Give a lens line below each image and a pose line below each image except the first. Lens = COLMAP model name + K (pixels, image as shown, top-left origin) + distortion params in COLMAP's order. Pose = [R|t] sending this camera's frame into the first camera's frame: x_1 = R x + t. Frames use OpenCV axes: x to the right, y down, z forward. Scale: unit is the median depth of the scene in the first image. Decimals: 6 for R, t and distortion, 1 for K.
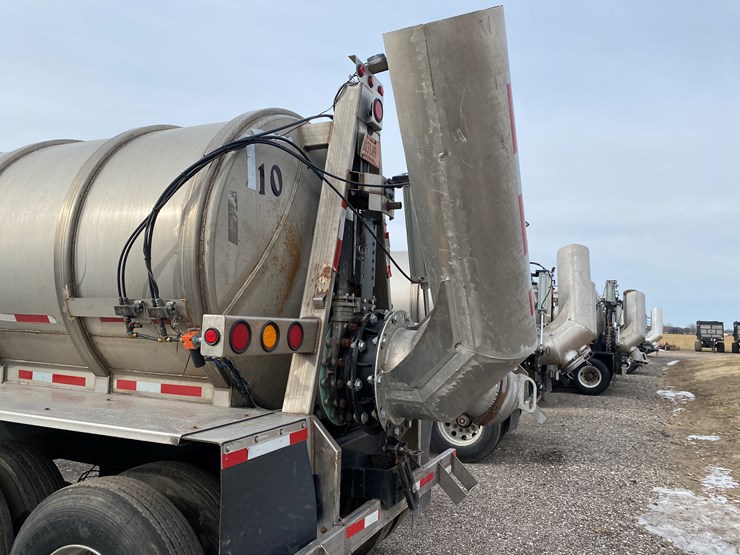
lens RADIAL K [[559.3, 0, 362.9], [0, 559.3, 285.2], [0, 0, 1]] dist [0.052104, -0.052414]
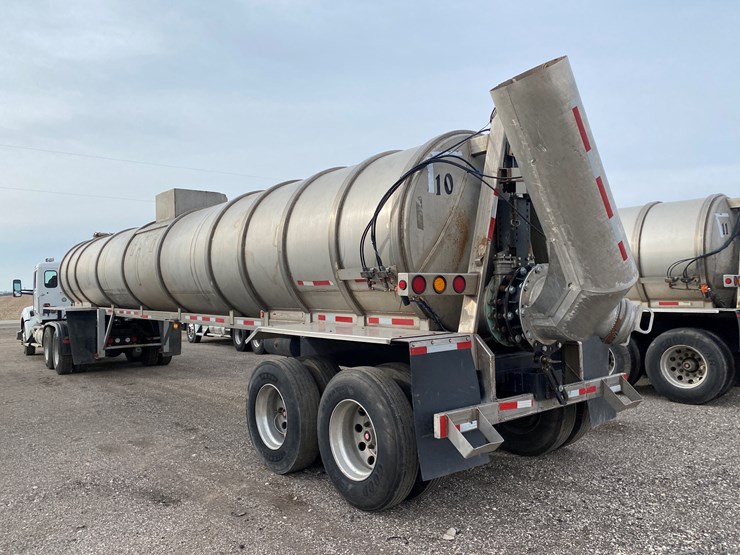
lens RADIAL K [[559.3, 0, 373.5], [0, 559.3, 283.6], [0, 0, 1]] dist [0.052104, -0.052414]
pose [[0.896219, -0.051812, -0.440576, 0.317144], [0.077291, 0.996203, 0.040069, 0.006149], [0.436827, -0.069963, 0.896820, -0.468679]]
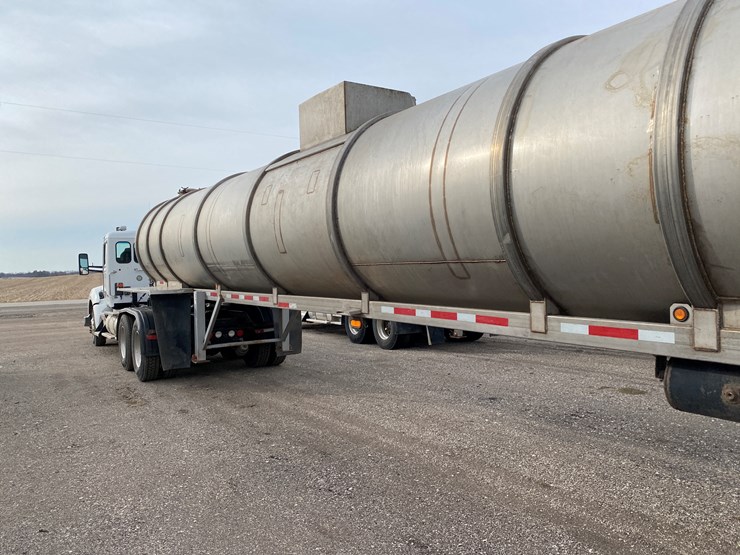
lens RADIAL K [[559.3, 0, 367.8], [0, 559.3, 276.8], [0, 0, 1]] dist [0.052104, -0.052414]
pose [[0.850983, -0.043178, -0.523415, -1.052853], [0.087543, 0.994334, 0.060304, 0.031984], [0.517846, -0.097139, 0.849941, 0.361866]]
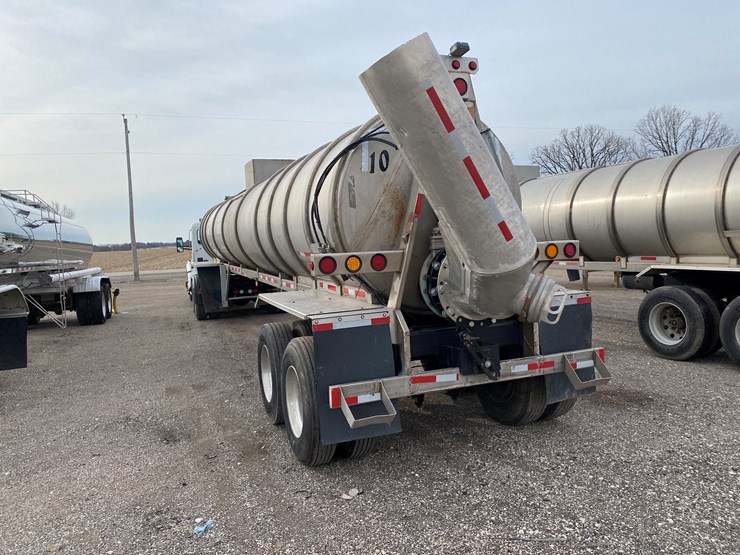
lens RADIAL K [[559.3, 0, 374.6], [0, 559.3, 276.0], [0, 0, 1]] dist [0.052104, -0.052414]
pose [[0.721311, -0.013324, -0.692483, 0.888782], [0.112979, 0.988687, 0.098658, -0.028142], [0.683335, -0.149399, 0.714656, -0.166043]]
